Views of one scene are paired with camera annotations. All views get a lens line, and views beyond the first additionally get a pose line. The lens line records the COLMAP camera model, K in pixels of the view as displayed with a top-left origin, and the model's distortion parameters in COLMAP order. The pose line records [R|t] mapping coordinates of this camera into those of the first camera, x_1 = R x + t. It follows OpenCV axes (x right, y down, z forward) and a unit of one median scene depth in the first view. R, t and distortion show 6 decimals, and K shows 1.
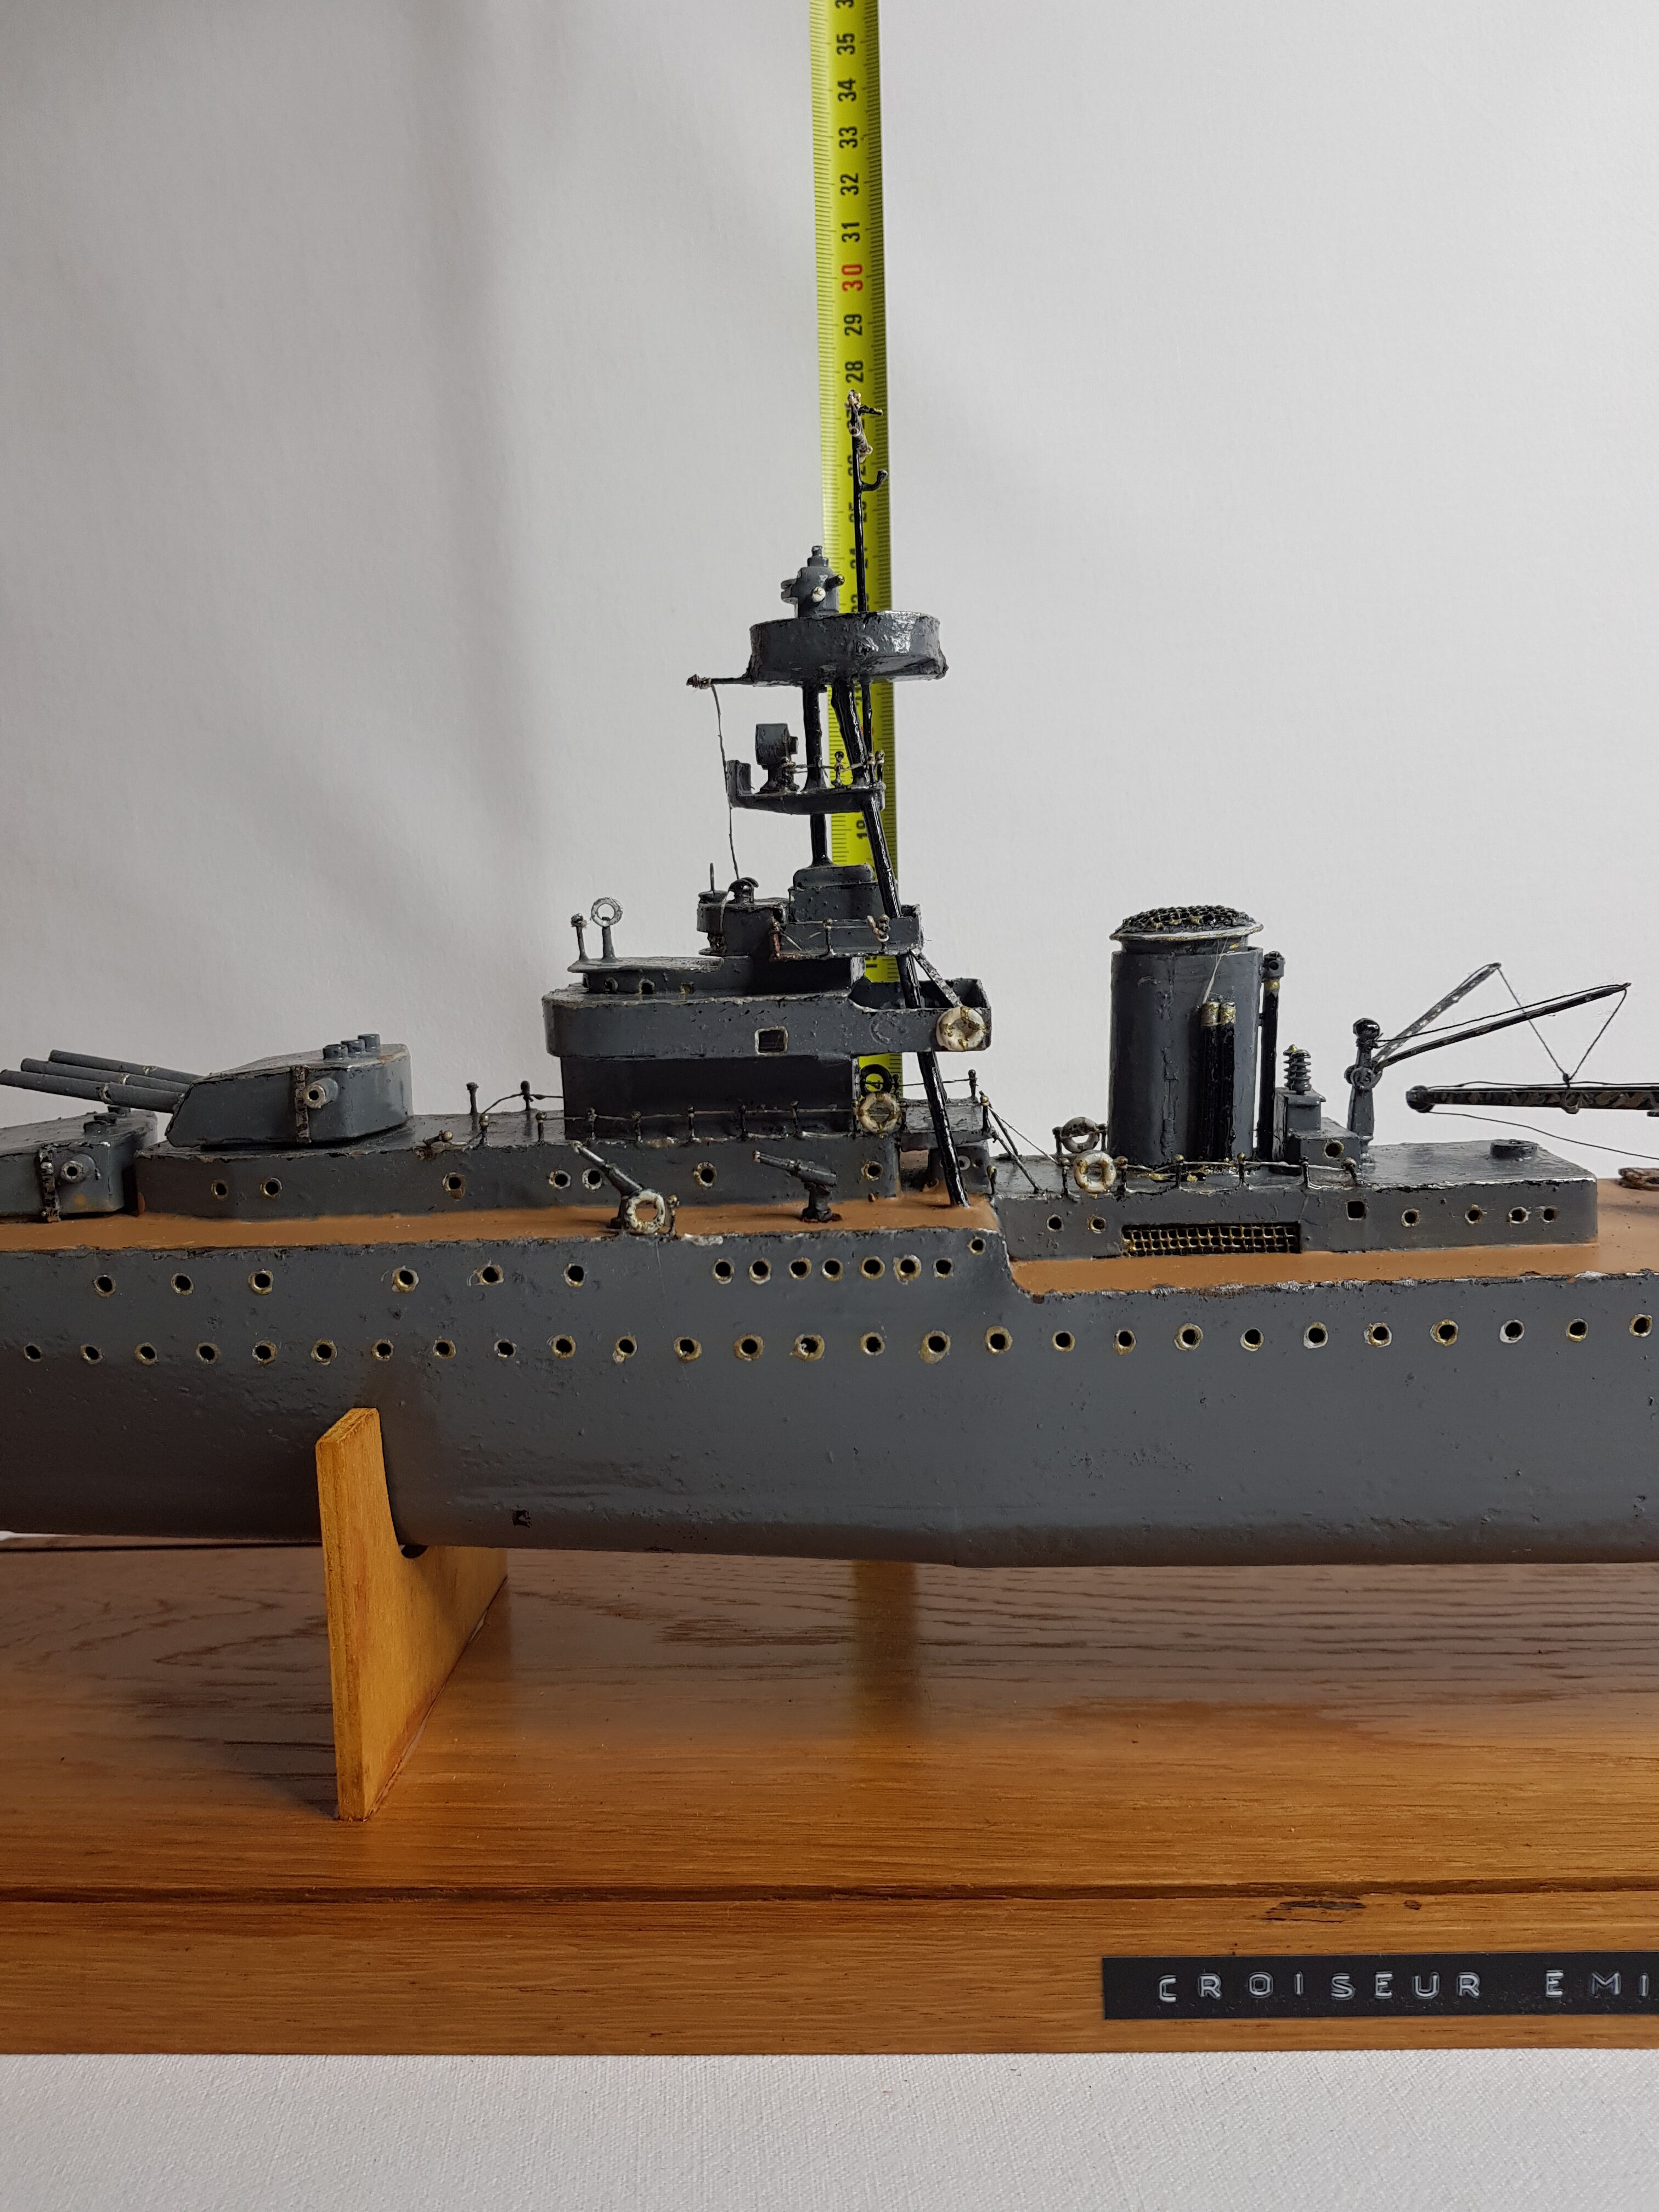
lens RADIAL K [[1716.1, 0, 829.5], [0, 1716.1, 1106.0], [0, 0, 1]] dist [0.129569, -0.229974]
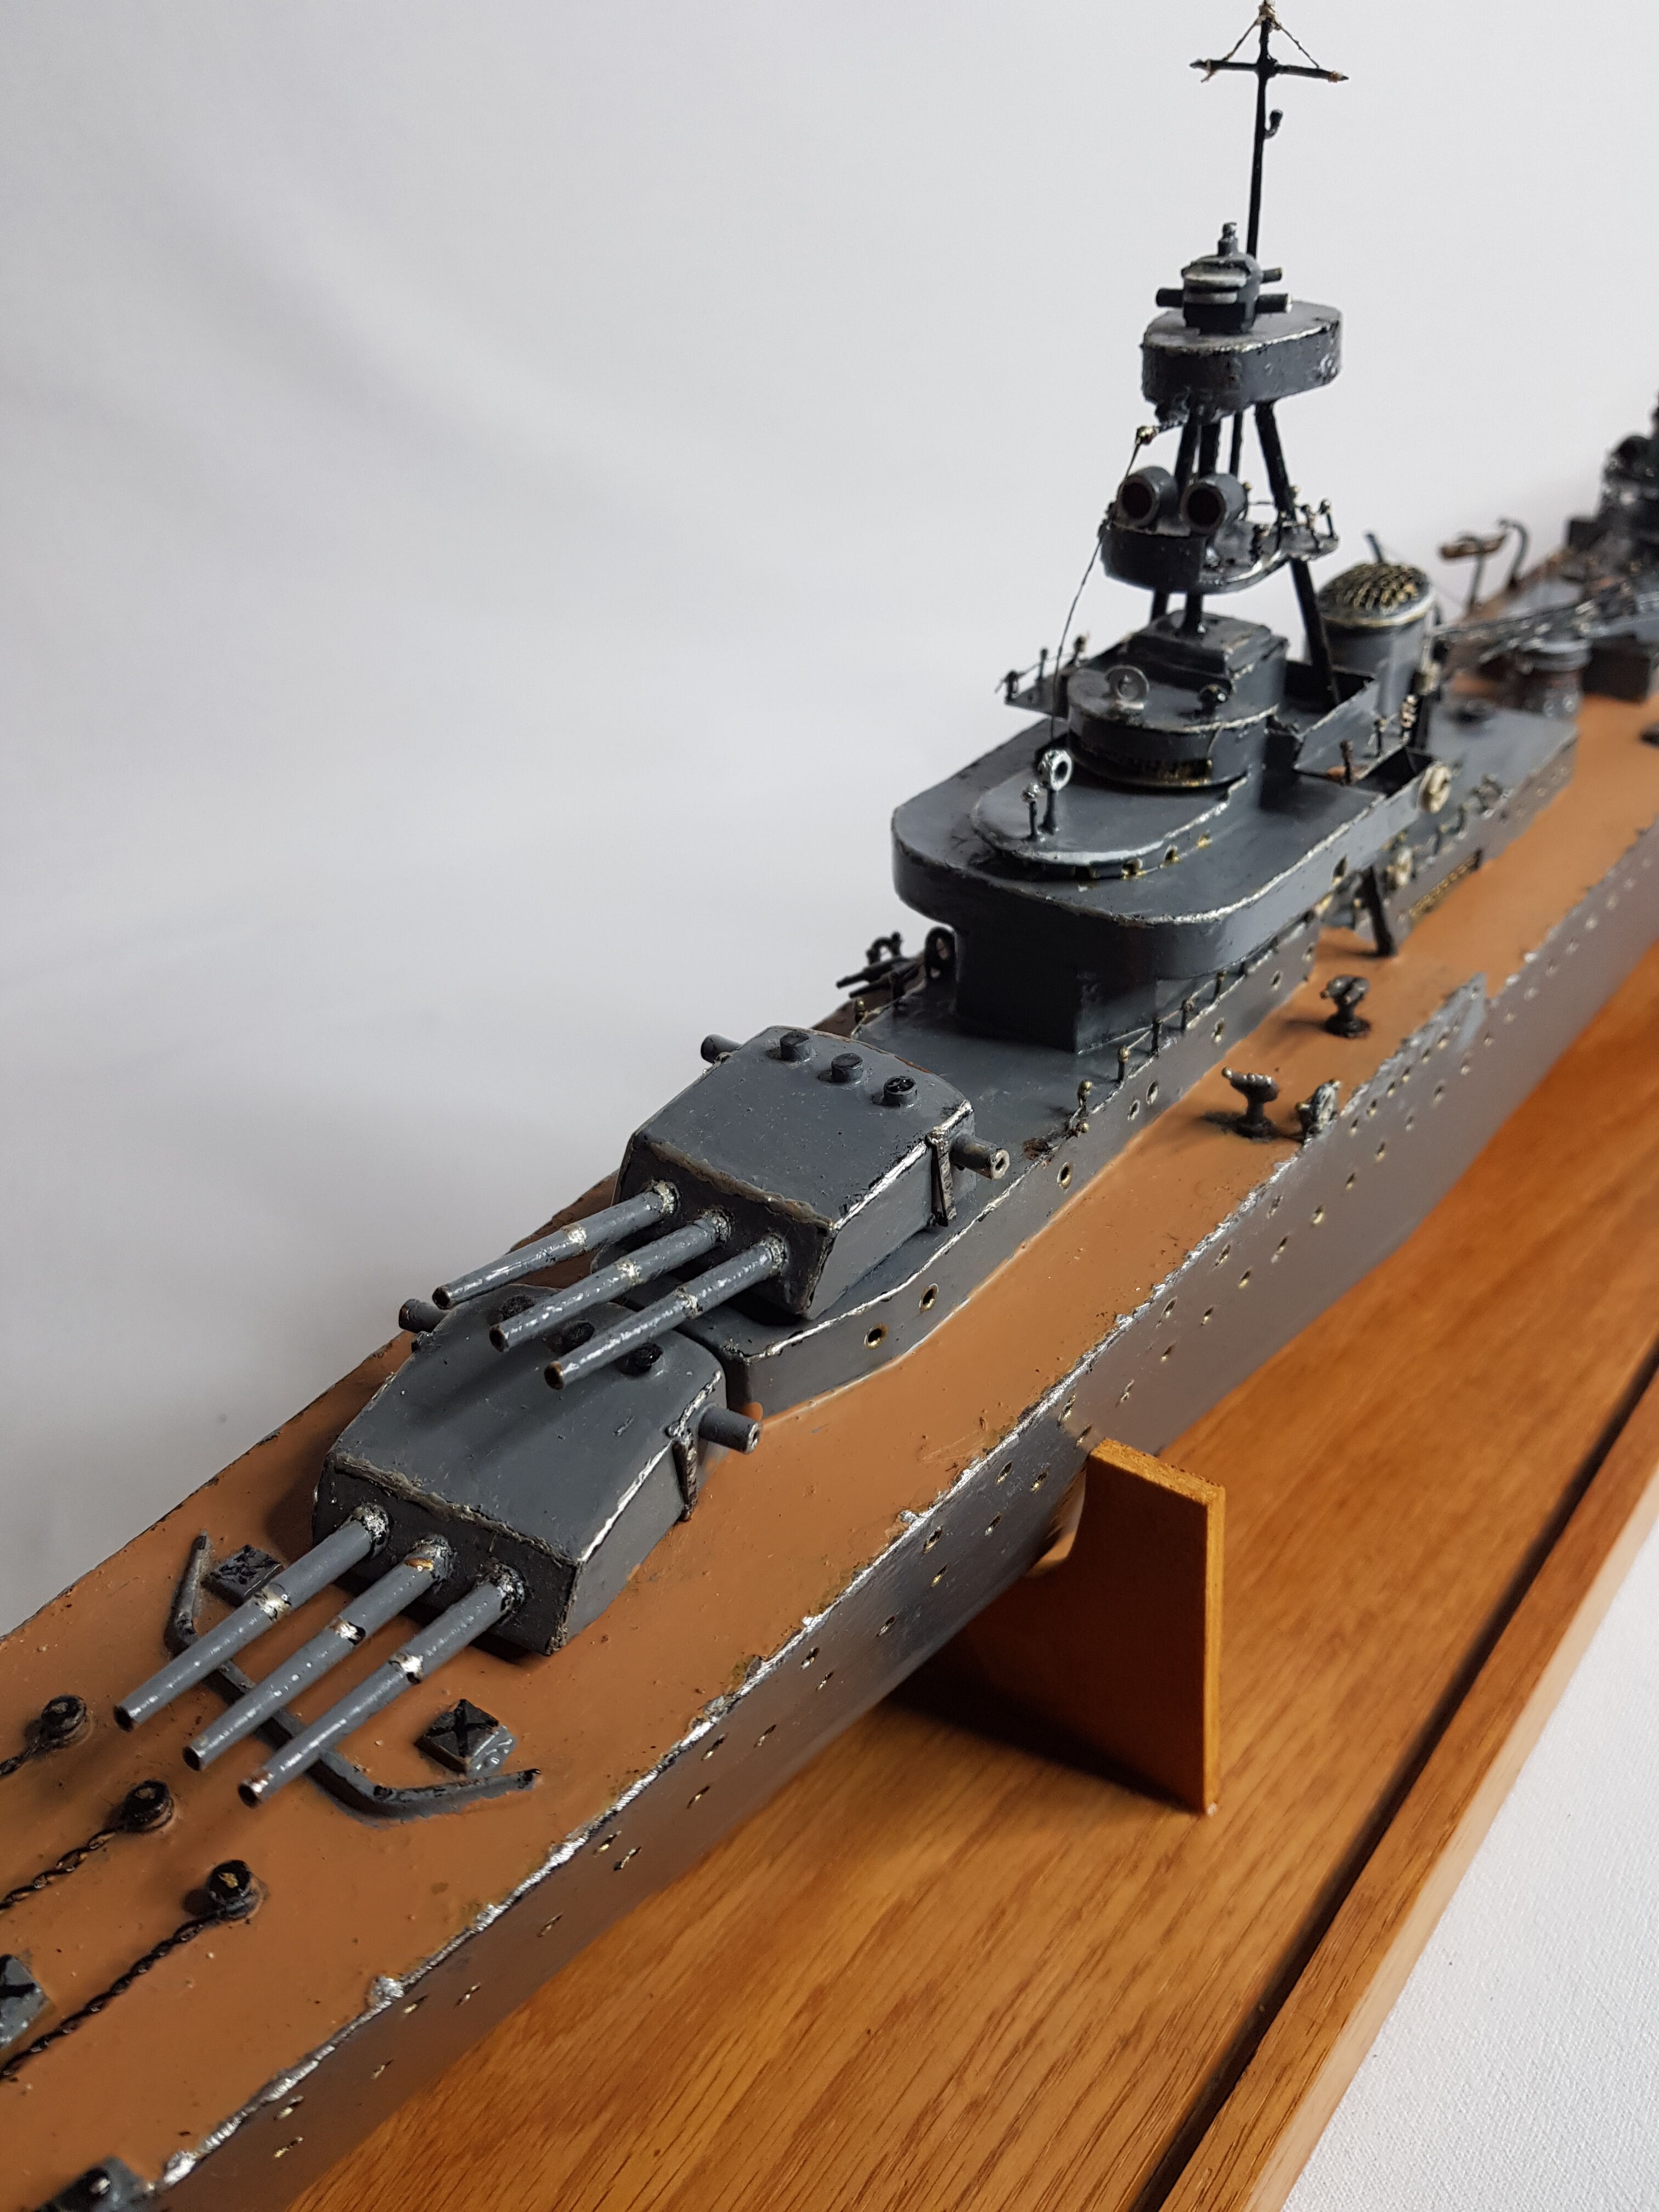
lens RADIAL K [[1740.1, 0, 836.2], [0, 1740.1, 1199.9], [0, 0, 1]] dist [0.005530, -0.112996]
pose [[0.607531, -0.484438, 0.629465, -0.785351], [0.160738, 0.851067, 0.499847, -0.362264], [-0.777862, -0.202493, 0.594918, 0.605061]]
